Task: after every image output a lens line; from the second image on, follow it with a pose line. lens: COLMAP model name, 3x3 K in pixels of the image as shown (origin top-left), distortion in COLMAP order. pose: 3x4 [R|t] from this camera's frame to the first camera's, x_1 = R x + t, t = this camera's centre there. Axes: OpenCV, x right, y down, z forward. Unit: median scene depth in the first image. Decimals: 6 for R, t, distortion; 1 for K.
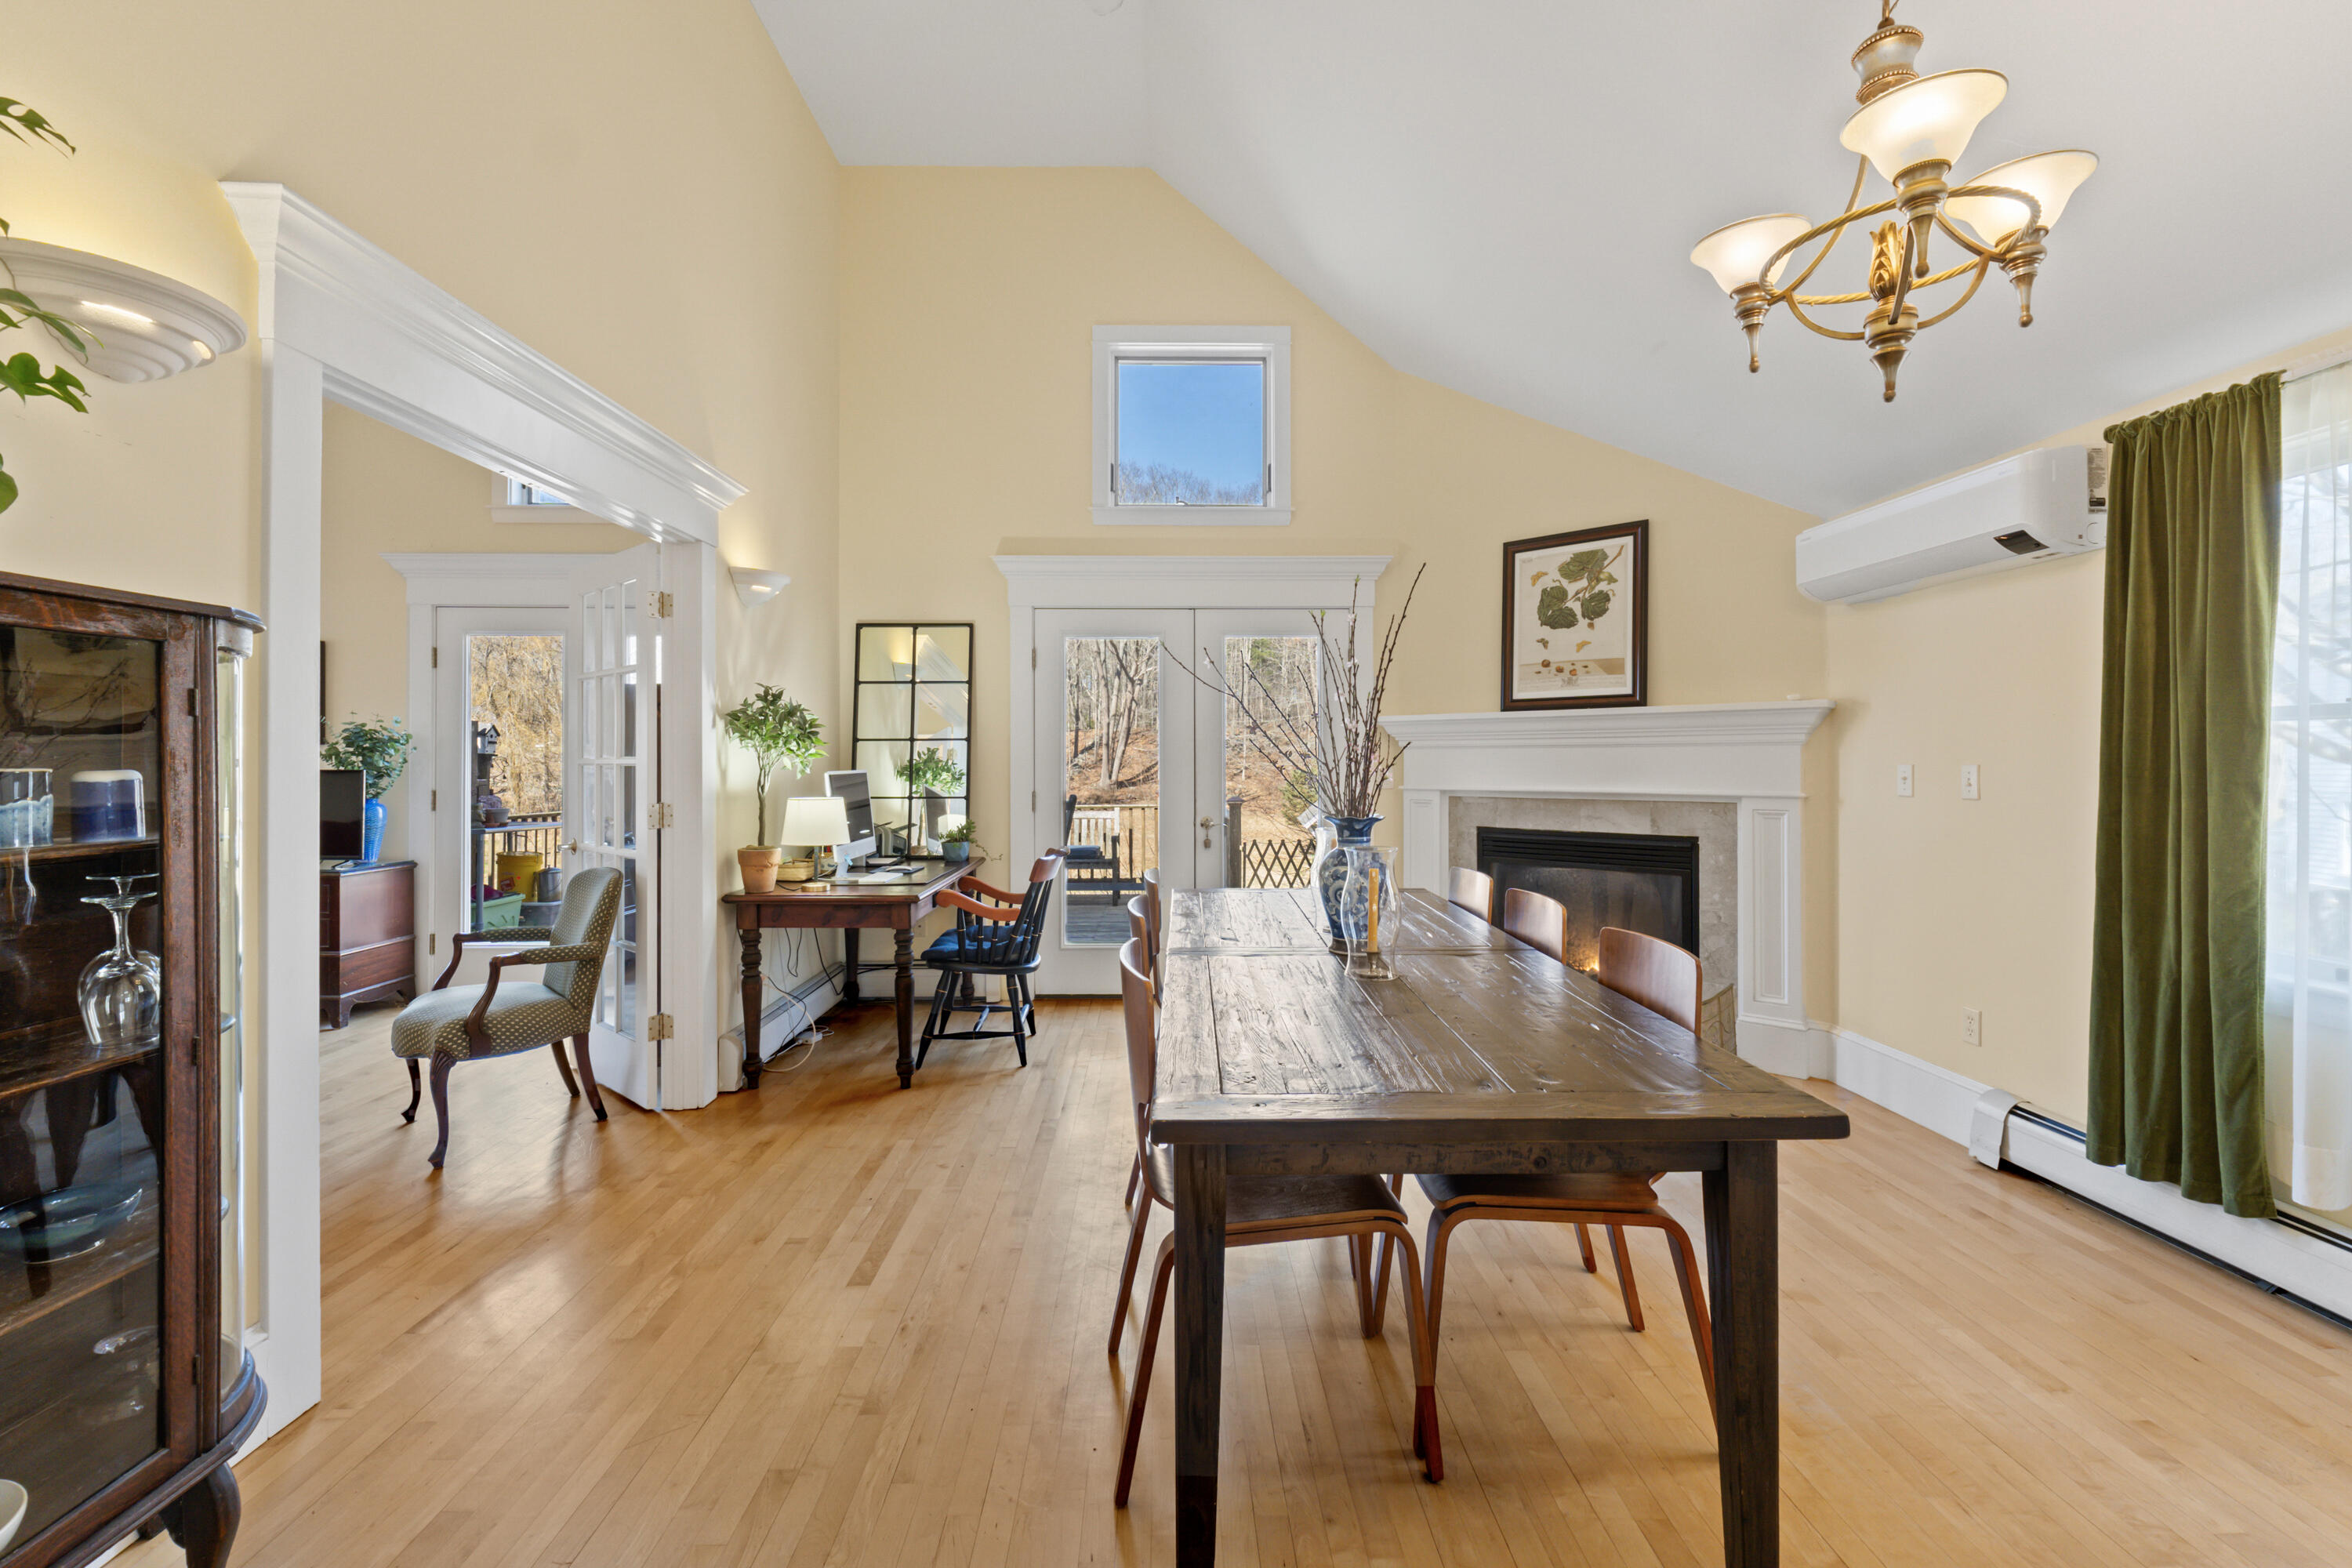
lens RADIAL K [[992.1, 0, 1177.5], [0, 992.1, 758.5], [0, 0, 1]] dist [-0.009481, -0.000043]
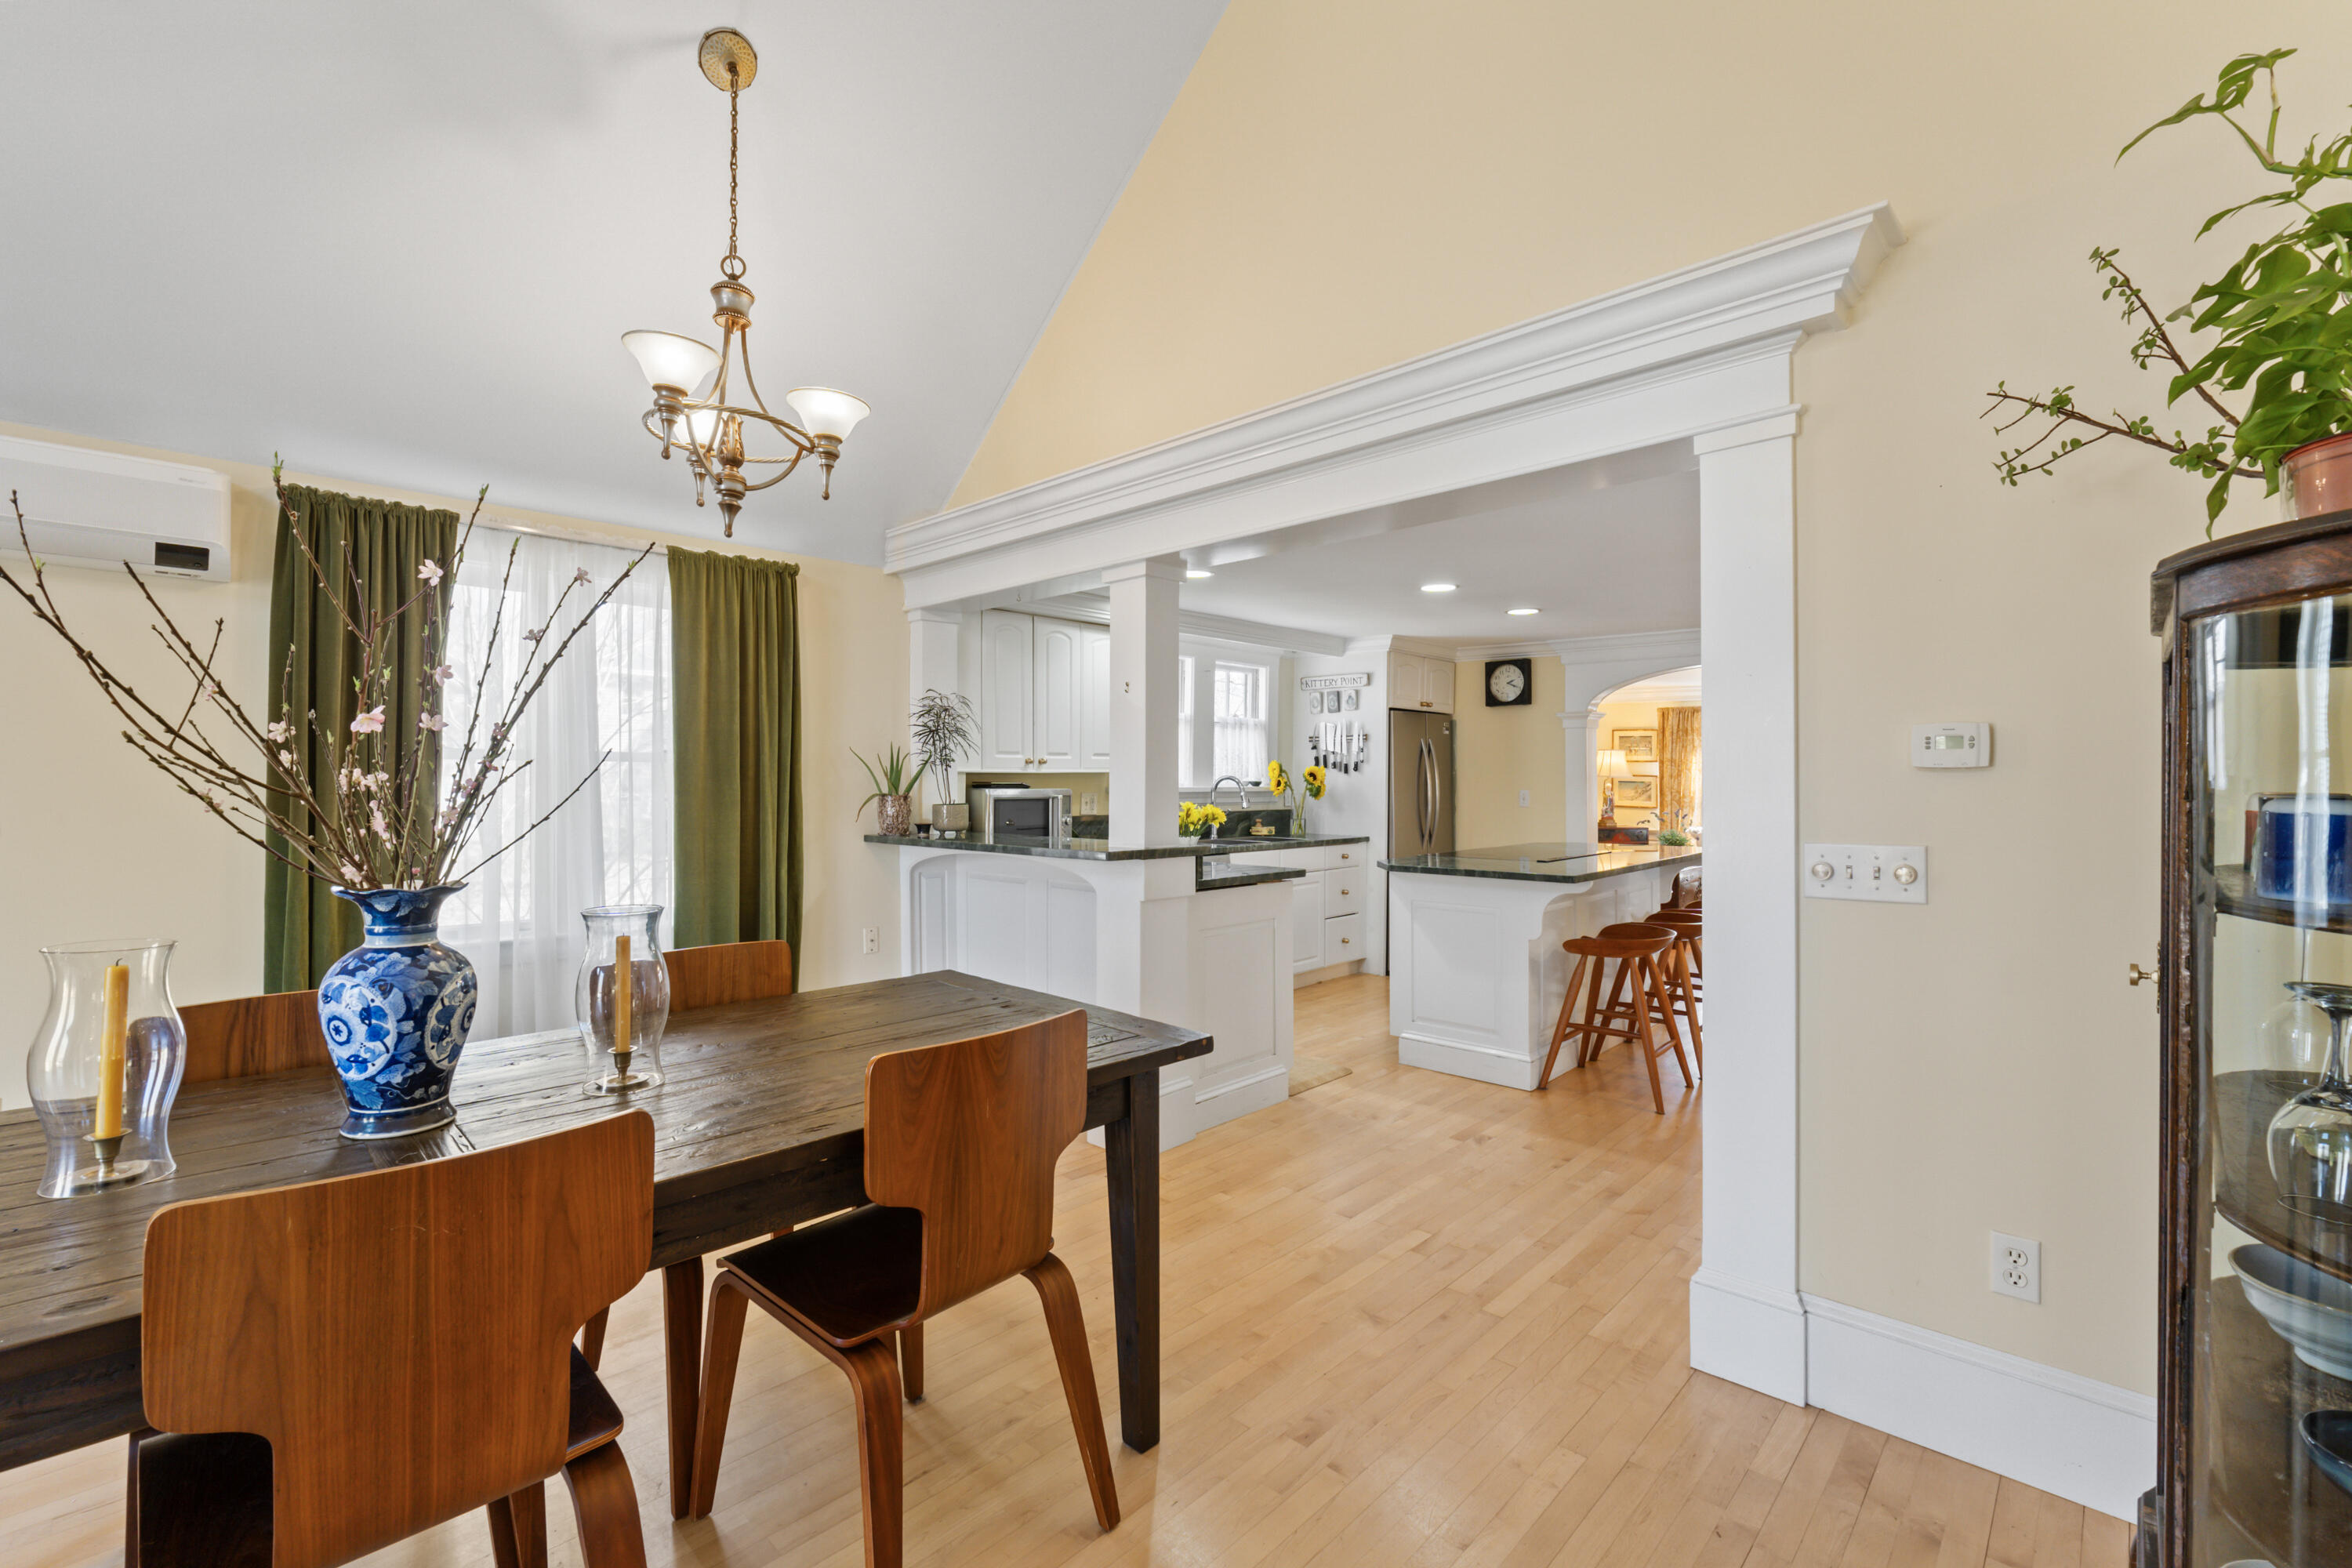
lens RADIAL K [[992.1, 0, 1171.5], [0, 992.1, 790.7], [0, 0, 1]] dist [-0.009481, -0.000043]
pose [[-0.697734, 0.001486, 0.716355, -0.321429], [0.002902, 0.999996, 0.000752, 0.005364], [-0.716351, 0.002604, -0.697735, 0.637542]]
